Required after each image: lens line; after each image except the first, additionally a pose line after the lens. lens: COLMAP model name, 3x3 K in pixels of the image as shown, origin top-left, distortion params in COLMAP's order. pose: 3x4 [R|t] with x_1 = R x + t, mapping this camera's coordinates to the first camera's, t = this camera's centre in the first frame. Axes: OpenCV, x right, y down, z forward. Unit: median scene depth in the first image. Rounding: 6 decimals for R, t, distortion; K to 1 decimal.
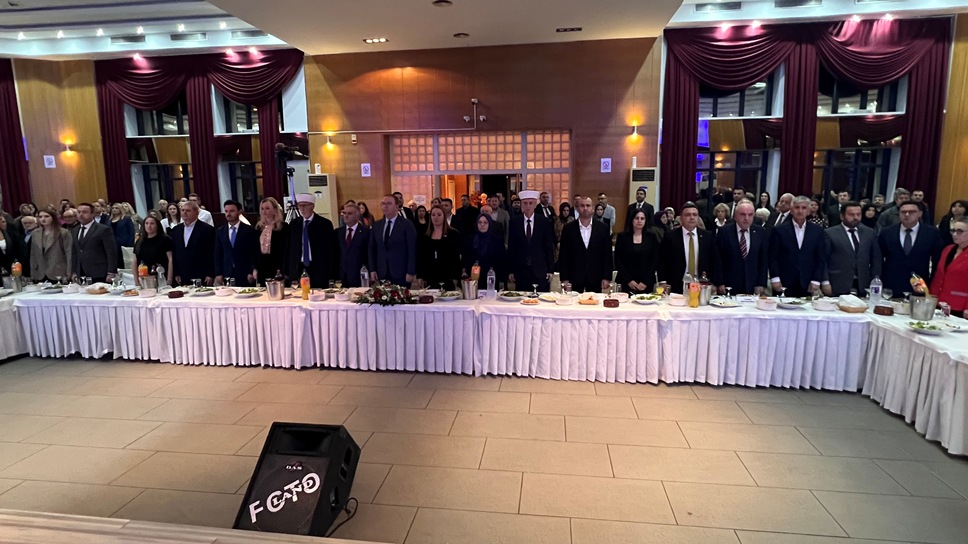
lens RADIAL K [[515.6, 0, 481.6], [0, 515.6, 268.9], [0, 0, 1]] dist [-0.003819, -0.000228]
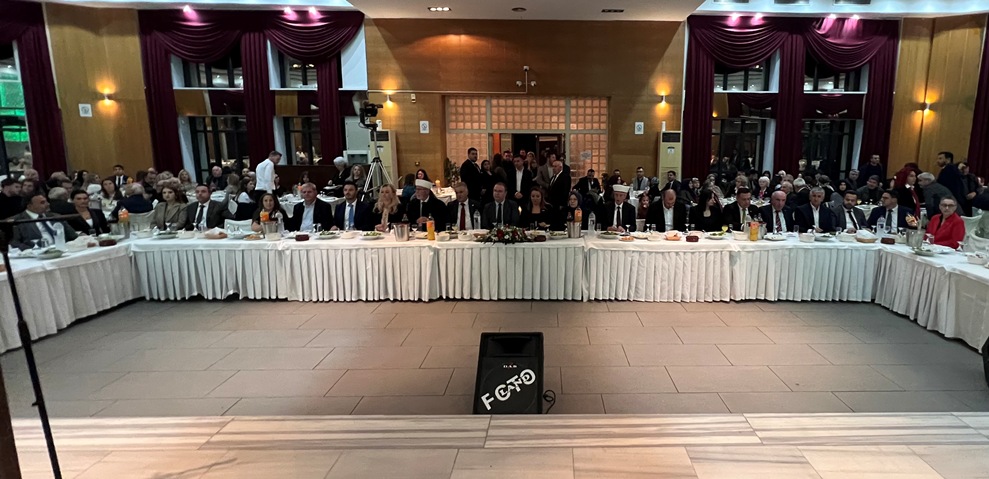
lens RADIAL K [[476.3, 0, 560.3], [0, 476.3, 222.6], [0, 0, 1]] dist [-0.003238, -0.000480]
pose [[0.986848, -0.007425, 0.161478, -0.118235], [0.007137, 0.999972, 0.002365, 0.010278], [-0.161491, -0.001181, 0.986873, -0.041924]]
